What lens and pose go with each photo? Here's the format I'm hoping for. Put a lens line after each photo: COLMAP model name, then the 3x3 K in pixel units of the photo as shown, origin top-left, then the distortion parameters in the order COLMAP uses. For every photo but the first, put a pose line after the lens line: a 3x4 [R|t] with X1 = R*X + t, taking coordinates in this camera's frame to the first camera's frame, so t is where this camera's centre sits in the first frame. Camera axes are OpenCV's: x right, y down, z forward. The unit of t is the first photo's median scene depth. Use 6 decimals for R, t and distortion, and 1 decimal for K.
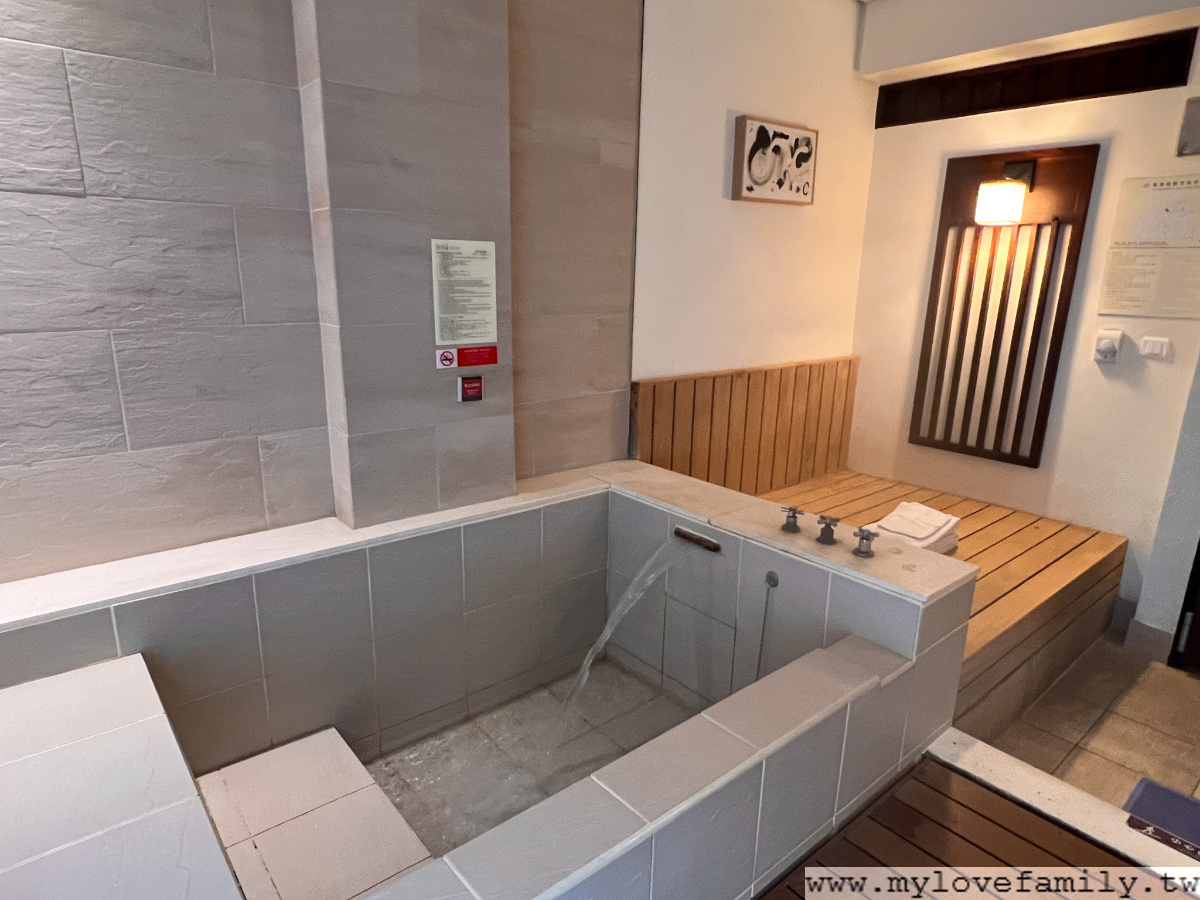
lens RADIAL K [[723.5, 0, 600.0], [0, 723.5, 450.0], [0, 0, 1]] dist [0.001224, -0.000385]
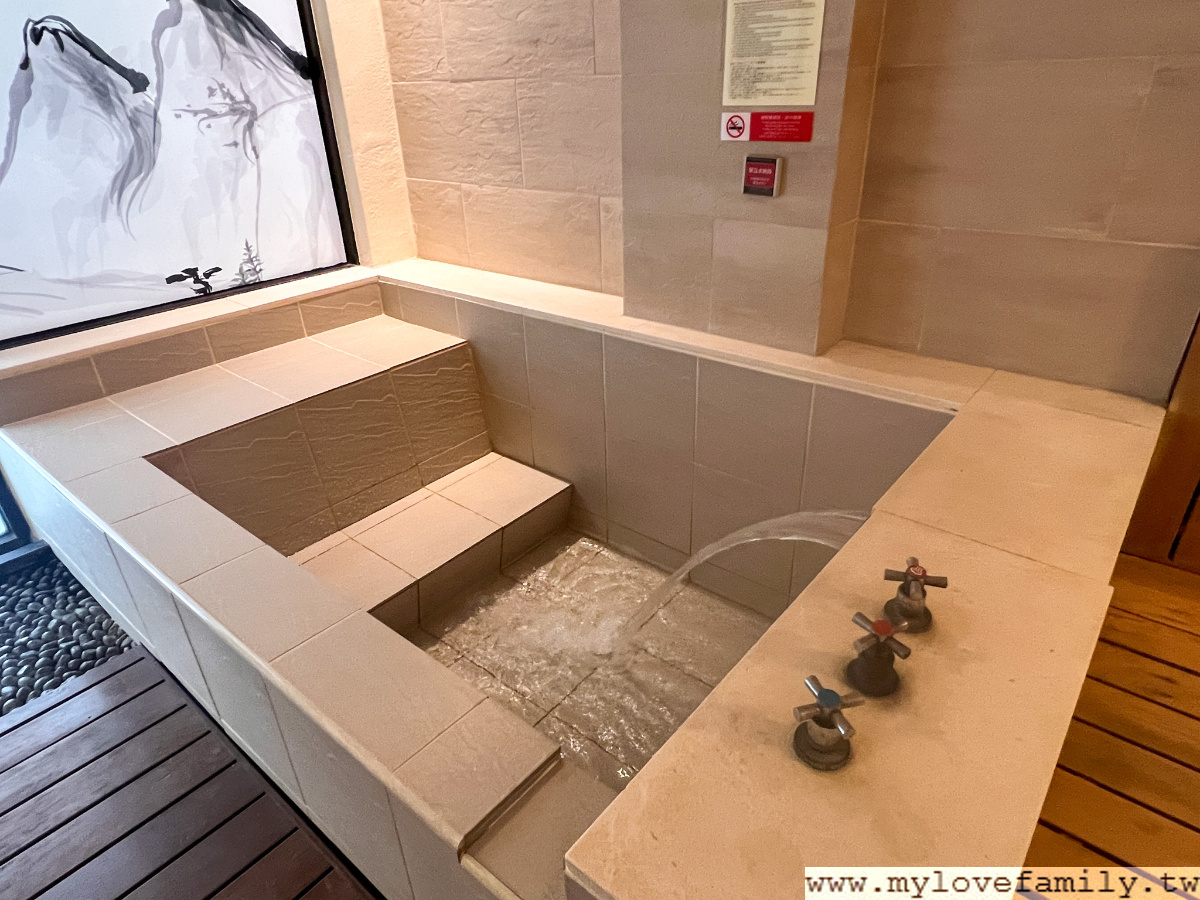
lens RADIAL K [[723.5, 0, 600.0], [0, 723.5, 450.0], [0, 0, 1]] dist [0.001224, -0.000385]
pose [[0.173091, 0.431217, -0.885489, 0.544200], [-0.204193, 0.895237, 0.396050, -0.096129], [0.963506, 0.112258, 0.243009, 0.732959]]
